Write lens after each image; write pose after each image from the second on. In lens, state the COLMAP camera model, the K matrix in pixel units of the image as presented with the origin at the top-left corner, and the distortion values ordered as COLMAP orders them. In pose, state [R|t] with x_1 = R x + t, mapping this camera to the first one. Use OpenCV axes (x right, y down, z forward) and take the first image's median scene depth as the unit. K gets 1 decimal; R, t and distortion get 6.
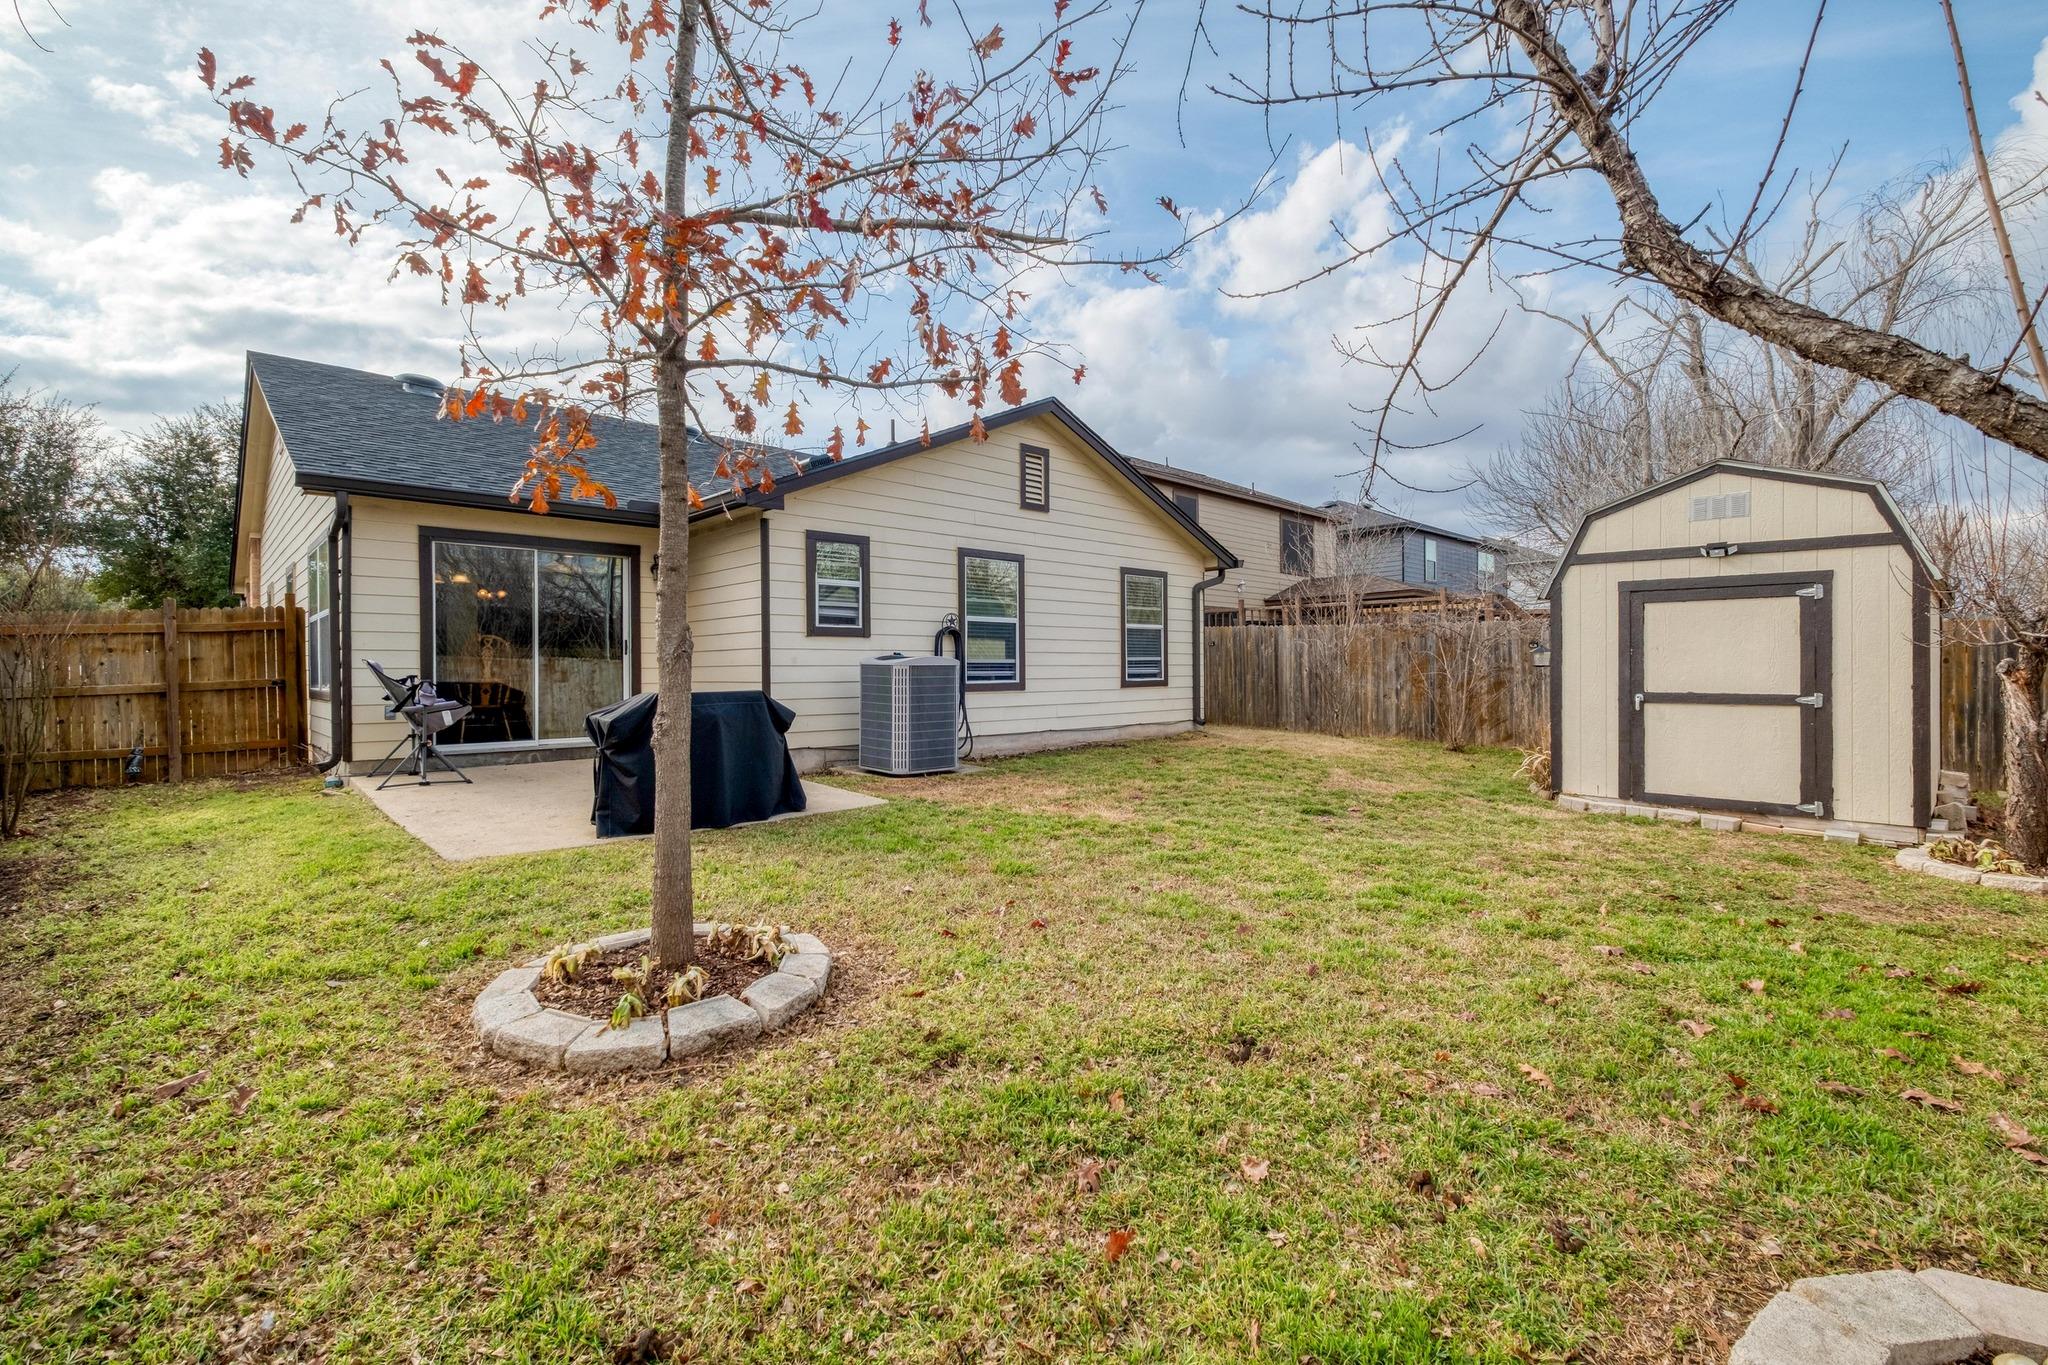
lens RADIAL K [[884.5, 0, 1022.9], [0, 884.5, 674.0], [0, 0, 1]] dist [-0.000254, -0.000004]
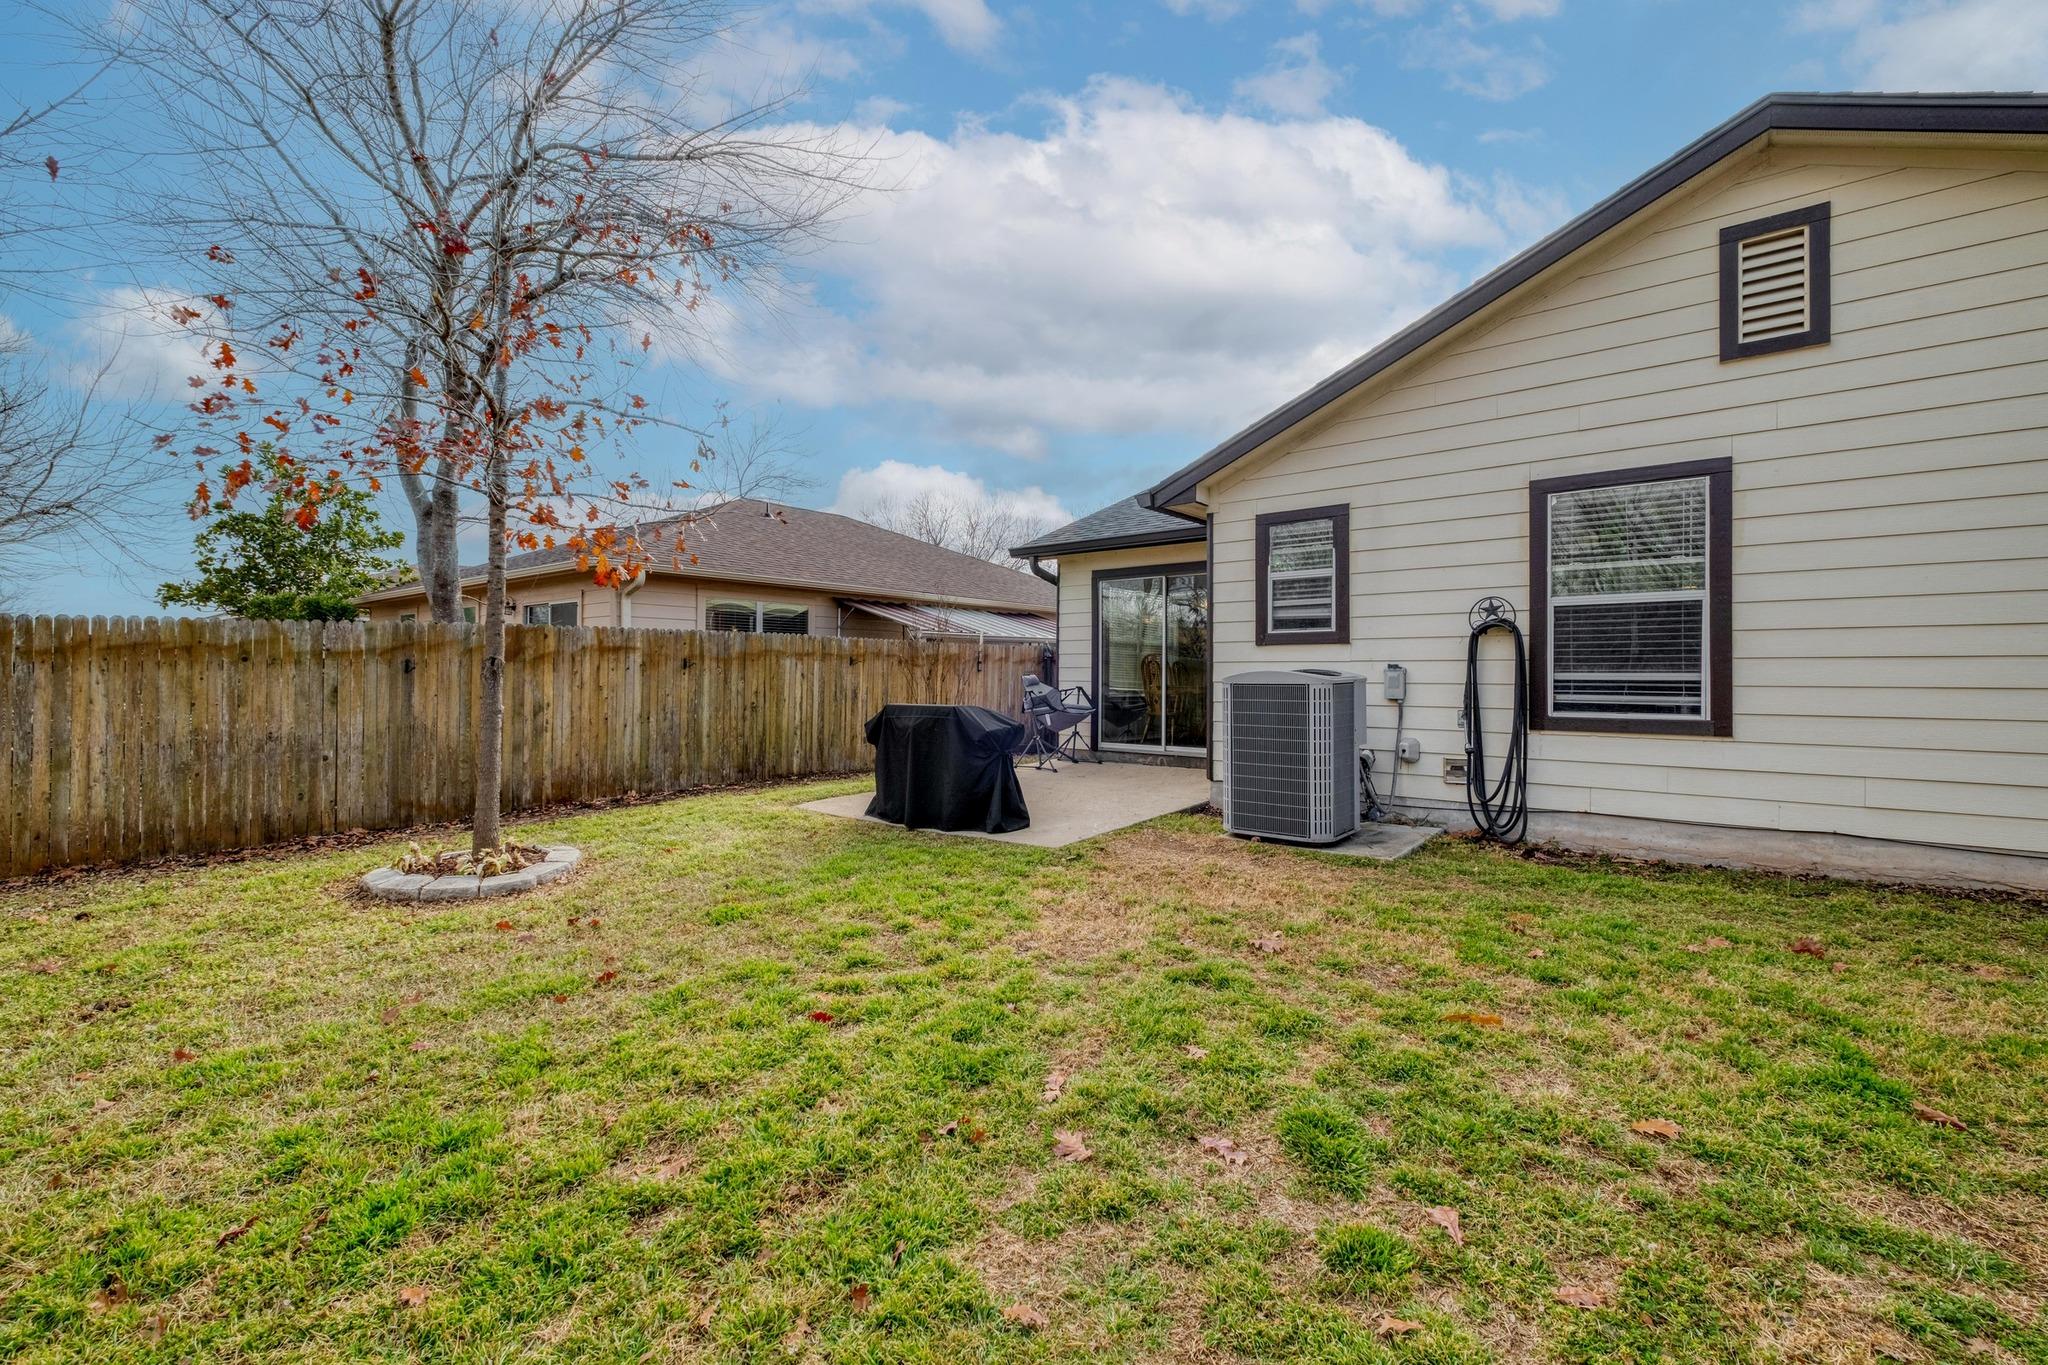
lens RADIAL K [[880.8, 0, 1023.6], [0, 880.8, 677.7], [0, 0, 1]] dist [0.007665, -0.005056]
pose [[0.116386, 0.005665, -0.993188, 0.560045], [-0.012255, 0.999916, 0.004267, -0.014985], [0.993128, 0.011675, 0.116445, 0.726375]]
